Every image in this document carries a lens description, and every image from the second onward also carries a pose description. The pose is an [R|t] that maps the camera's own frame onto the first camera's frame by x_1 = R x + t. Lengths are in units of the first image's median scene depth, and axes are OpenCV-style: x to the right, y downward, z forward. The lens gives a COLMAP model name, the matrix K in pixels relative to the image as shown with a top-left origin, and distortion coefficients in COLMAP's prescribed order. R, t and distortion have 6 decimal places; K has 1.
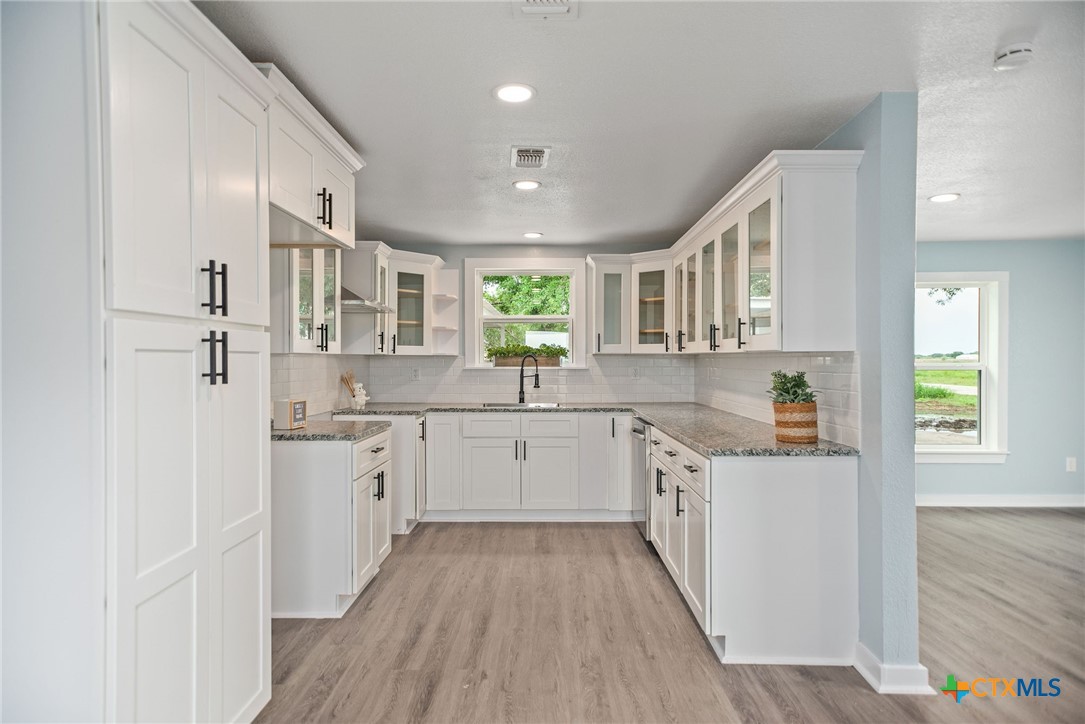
lens RADIAL K [[622.6, 0, 542.4], [0, 622.6, 364.7], [0, 0, 1]] dist [0.003341, 0.000965]
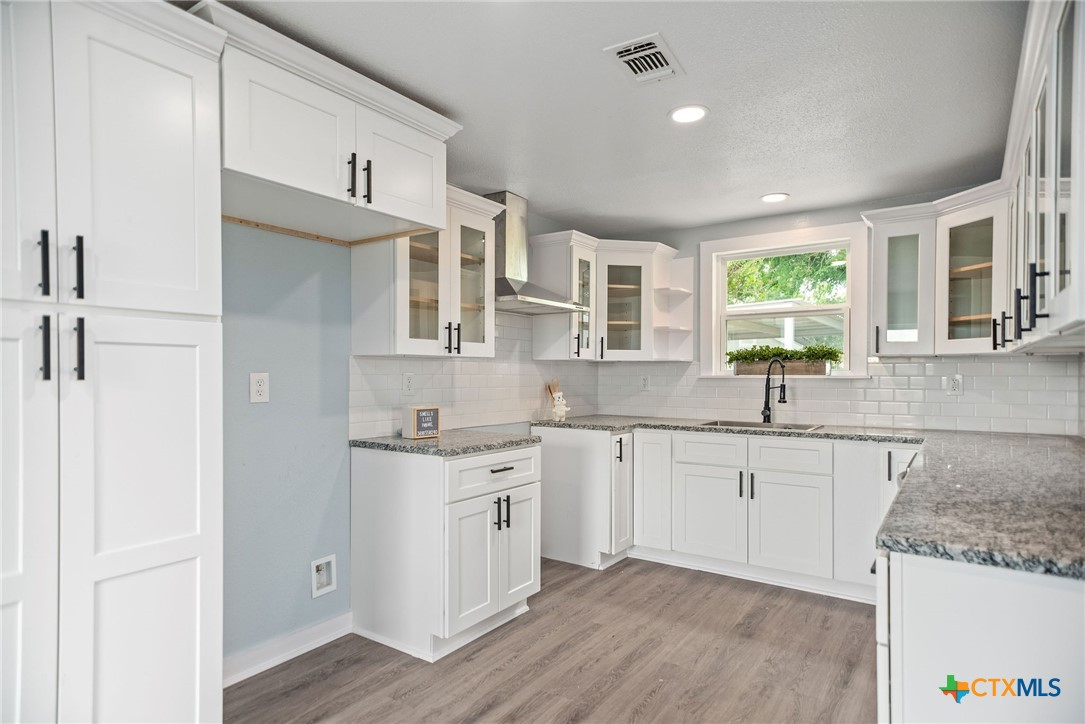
lens RADIAL K [[602.4, 0, 541.2], [0, 602.4, 375.8], [0, 0, 1]] dist [0.014835, 0.000207]
pose [[0.821834, 0.002252, -0.569722, 0.182667], [-0.005228, 0.999980, -0.003590, 0.009617], [0.569703, 0.005929, 0.821829, 0.269133]]
